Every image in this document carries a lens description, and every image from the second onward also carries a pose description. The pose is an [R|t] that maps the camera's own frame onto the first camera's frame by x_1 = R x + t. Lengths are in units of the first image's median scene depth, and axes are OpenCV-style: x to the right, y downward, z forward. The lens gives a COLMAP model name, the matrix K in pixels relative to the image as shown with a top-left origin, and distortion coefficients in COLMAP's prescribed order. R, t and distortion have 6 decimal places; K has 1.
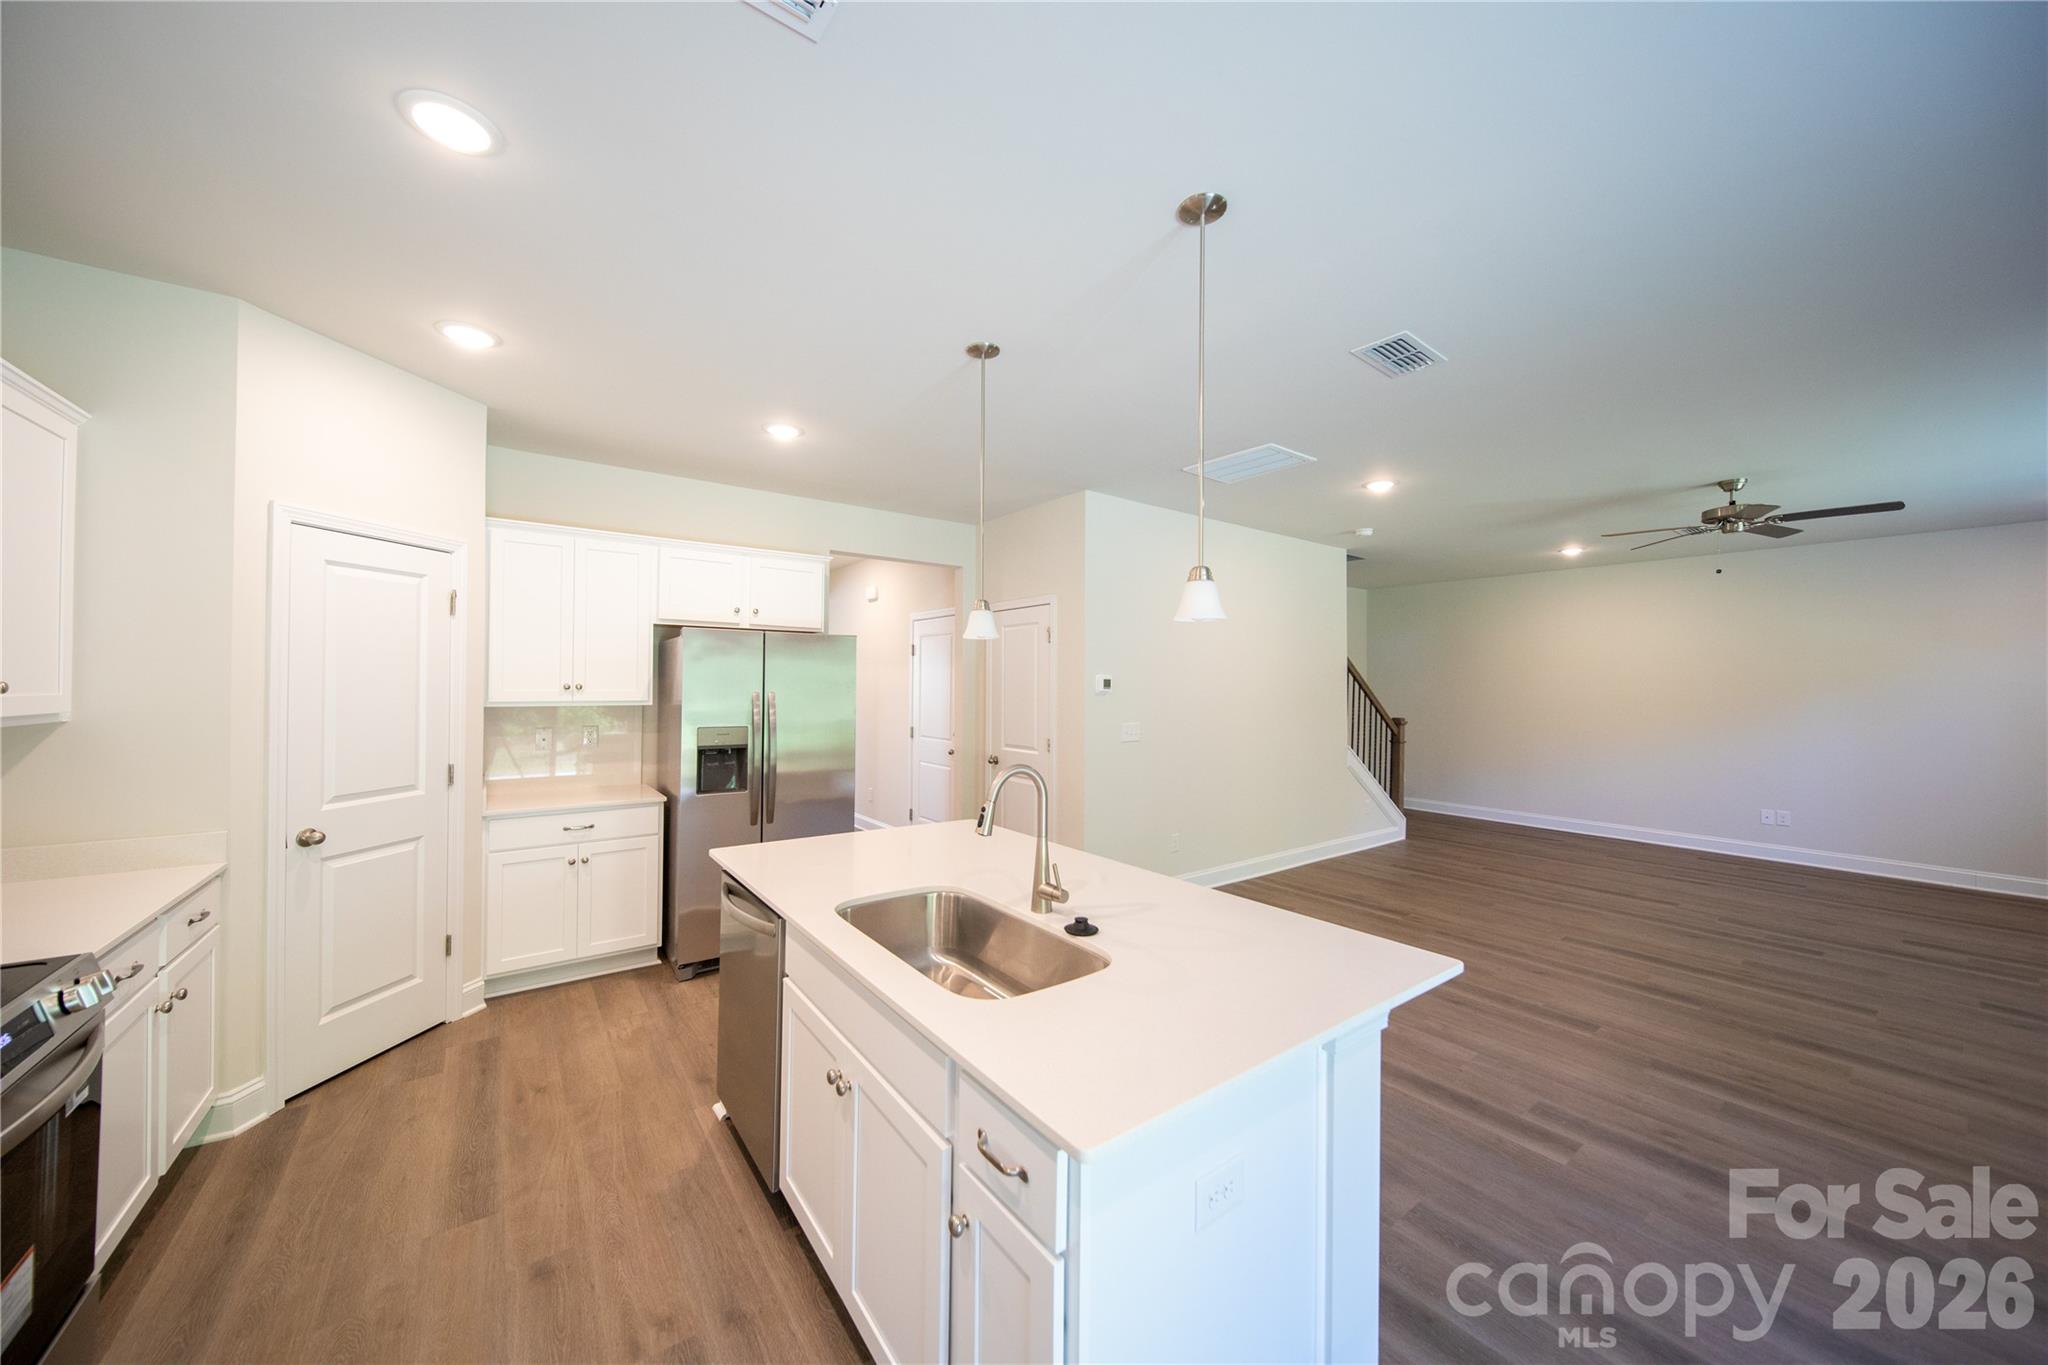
lens RADIAL K [[710.3, 0, 1018.0], [0, 710.3, 674.8], [0, 0, 1]] dist [-0.002181, -0.000399]
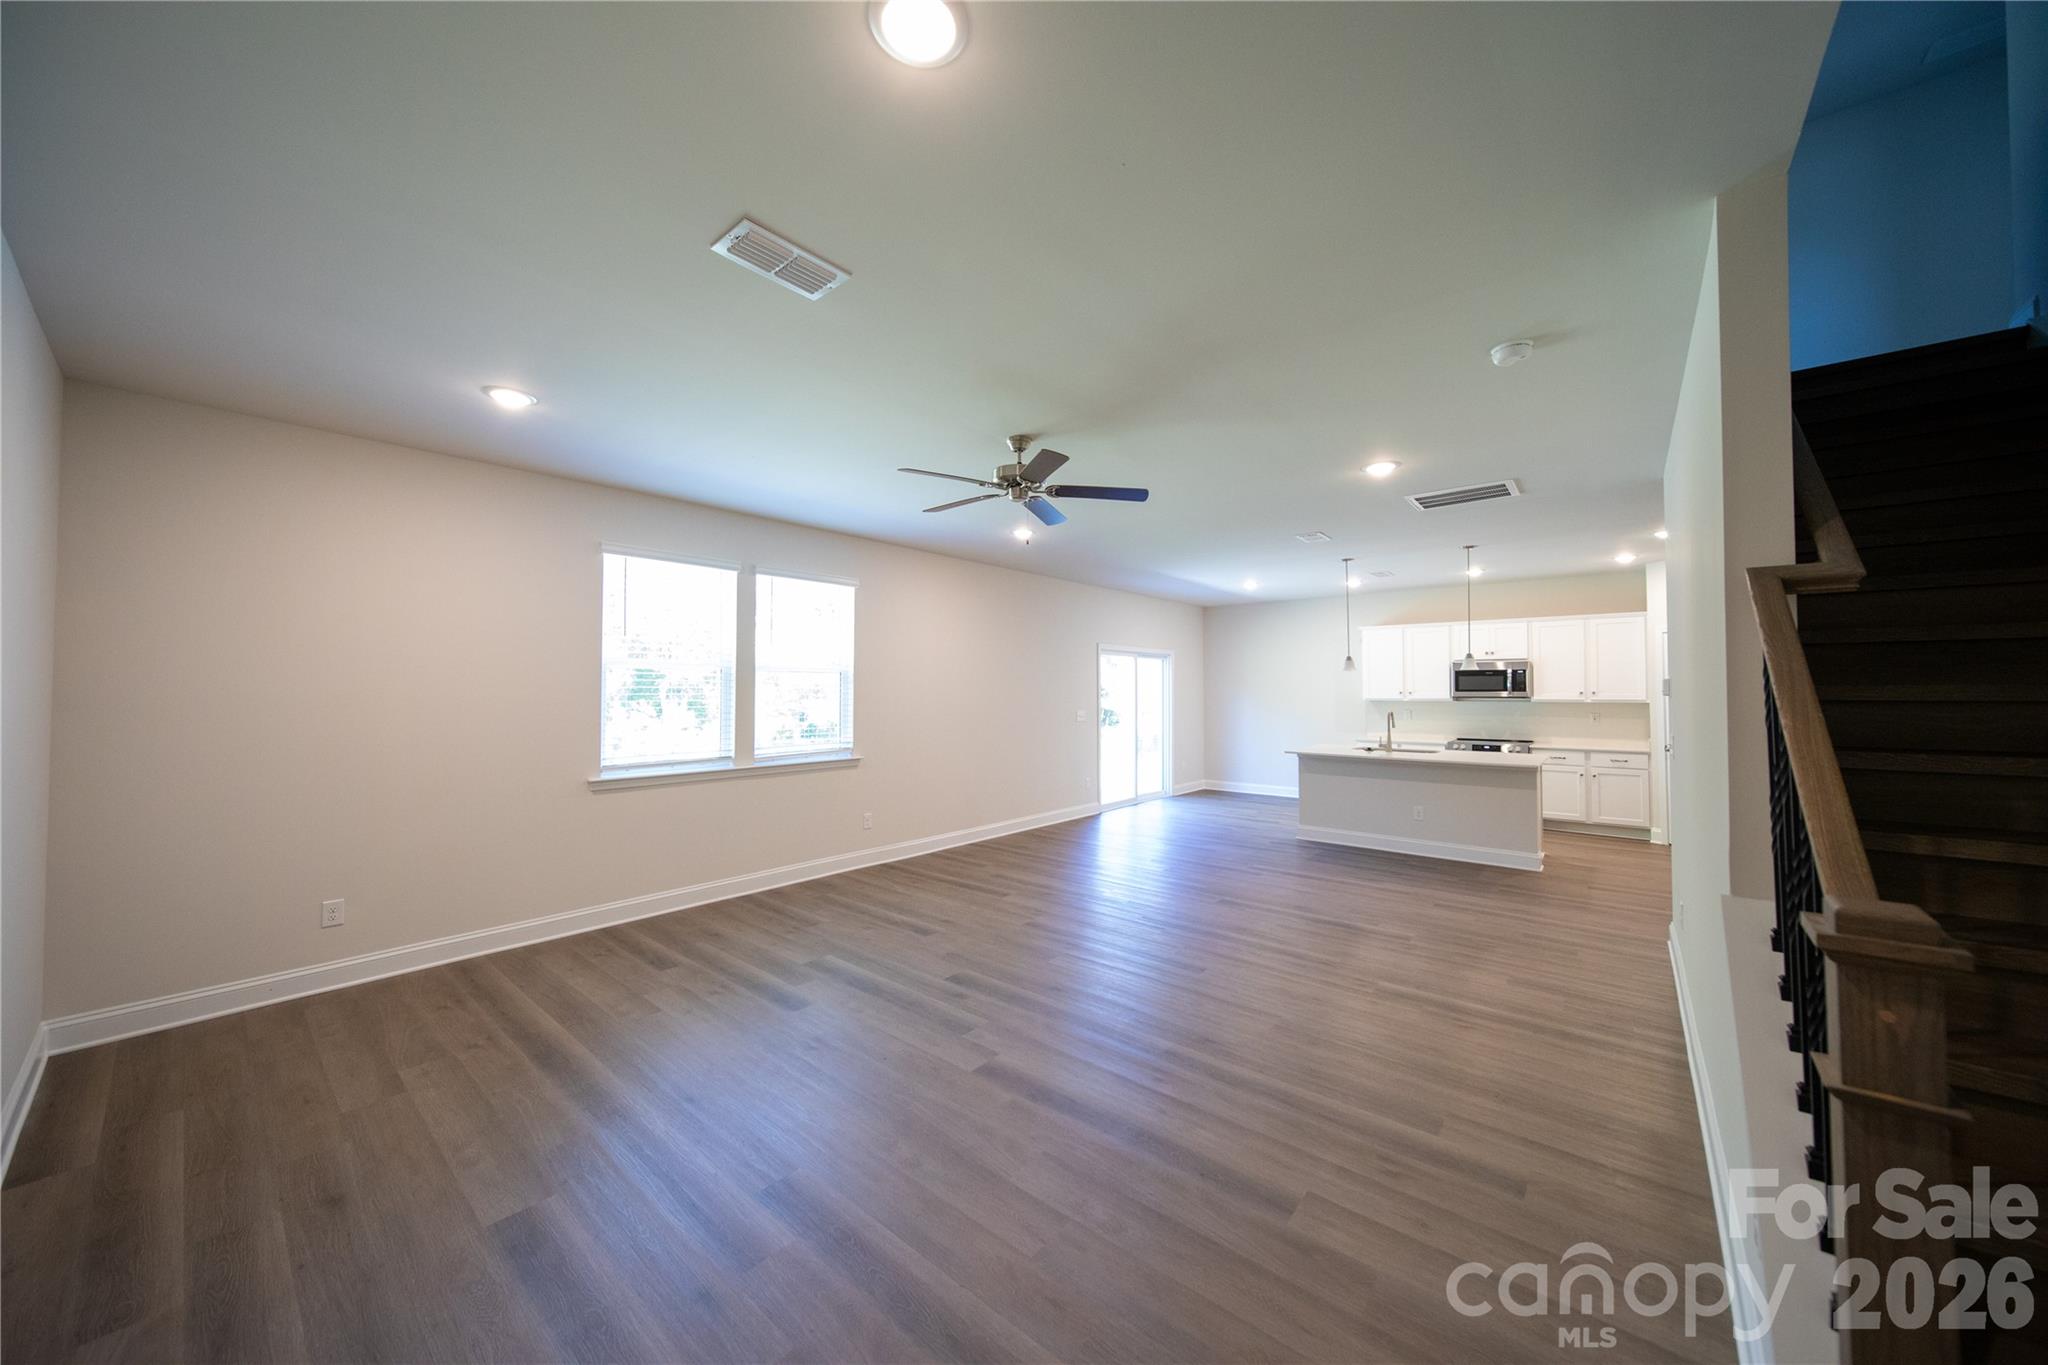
lens RADIAL K [[710.3, 0, 1018.0], [0, 710.3, 674.8], [0, 0, 1]] dist [-0.002181, -0.000399]
pose [[-0.971949, -0.015892, -0.234654, 1.561677], [-0.007535, 0.999306, -0.036466, 0.048386], [0.235071, -0.033675, -0.971395, 2.346893]]
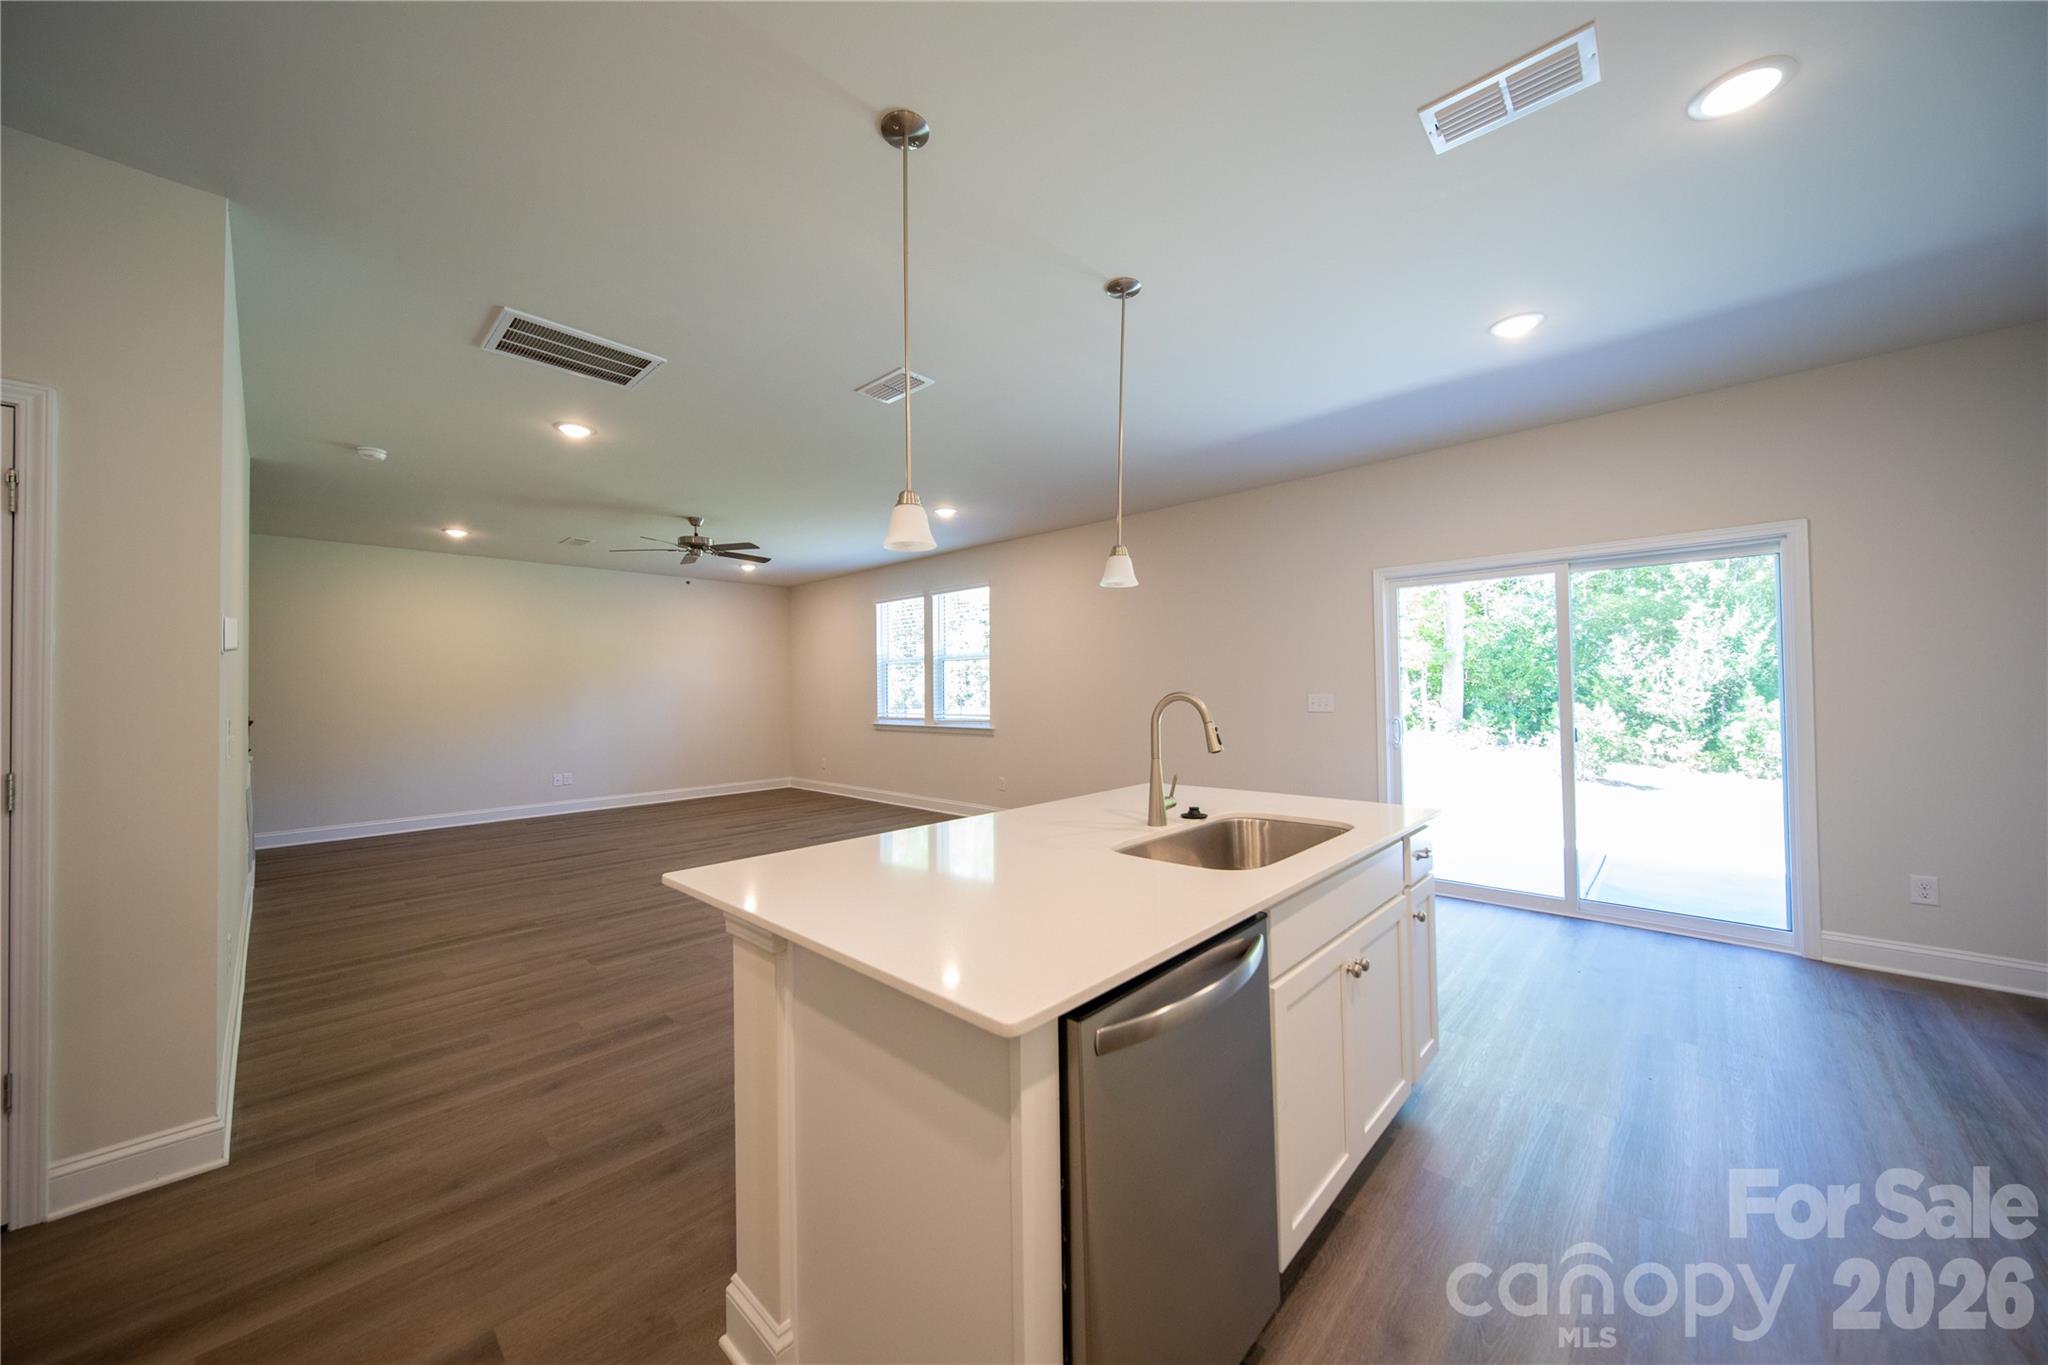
lens RADIAL K [[710.3, 0, 1018.0], [0, 710.3, 674.8], [0, 0, 1]] dist [-0.002181, -0.000399]
pose [[-0.181381, 0.015523, 0.983290, -0.591905], [0.000579, 0.999877, -0.015678, 0.066980], [-0.983413, -0.002274, -0.181368, 0.817282]]
